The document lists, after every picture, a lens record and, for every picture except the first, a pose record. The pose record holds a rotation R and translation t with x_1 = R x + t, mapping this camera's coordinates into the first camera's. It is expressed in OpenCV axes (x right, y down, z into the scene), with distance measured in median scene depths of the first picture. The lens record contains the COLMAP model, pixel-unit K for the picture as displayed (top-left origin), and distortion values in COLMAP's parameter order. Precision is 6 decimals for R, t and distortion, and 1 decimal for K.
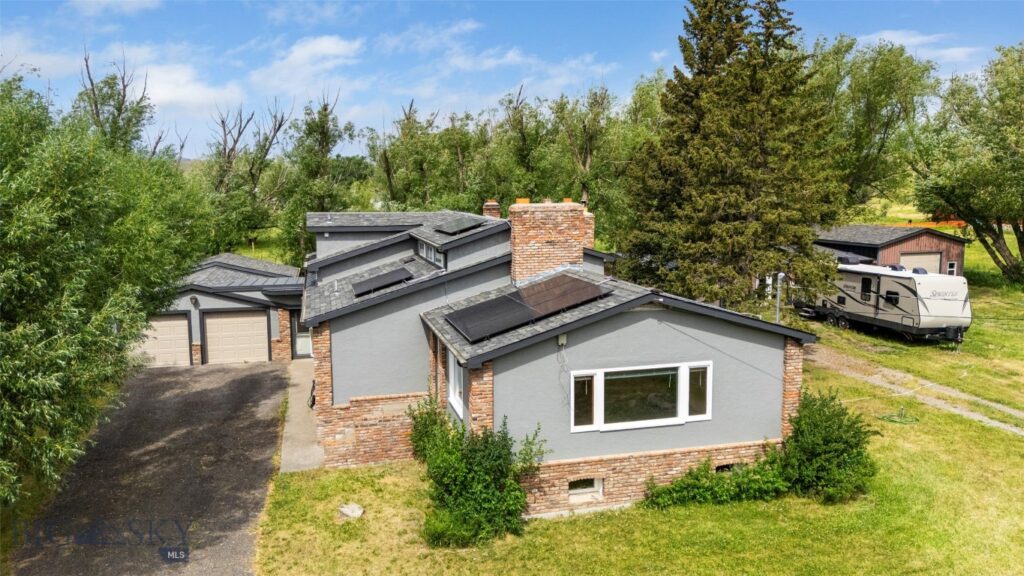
lens RADIAL K [[755.8, 0, 519.1], [0, 755.8, 285.9], [0, 0, 1]] dist [0.070383, -0.060361]
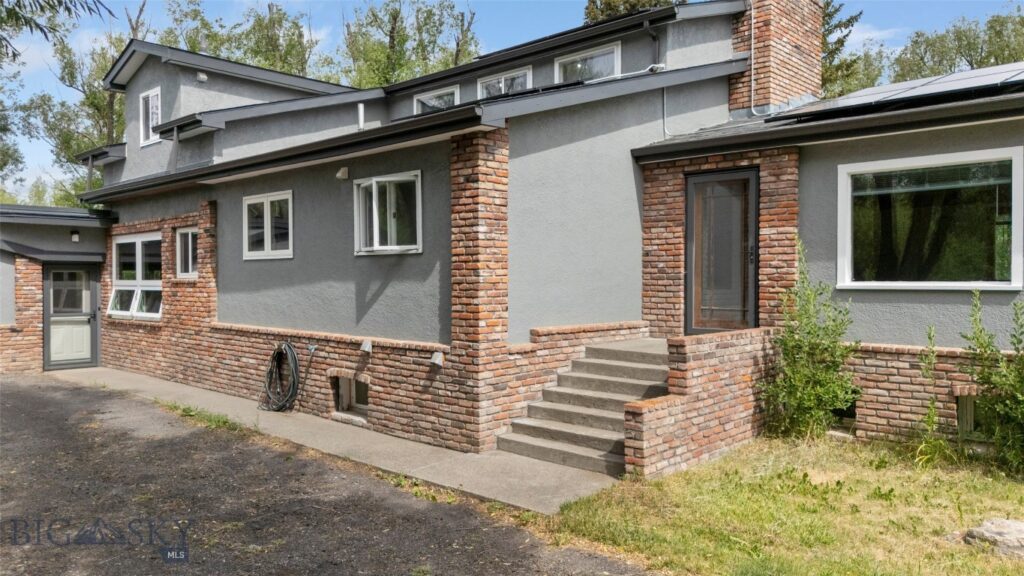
lens RADIAL K [[779.1, 0, 512.0], [0, 779.1, 288.0], [0, 0, 1]] dist [-0.000152, -0.000691]
pose [[0.858222, 0.000182, 0.513278, -0.437074], [0.059815, 0.993151, -0.100366, 0.164820], [-0.509781, 0.116838, 0.852333, 0.637033]]
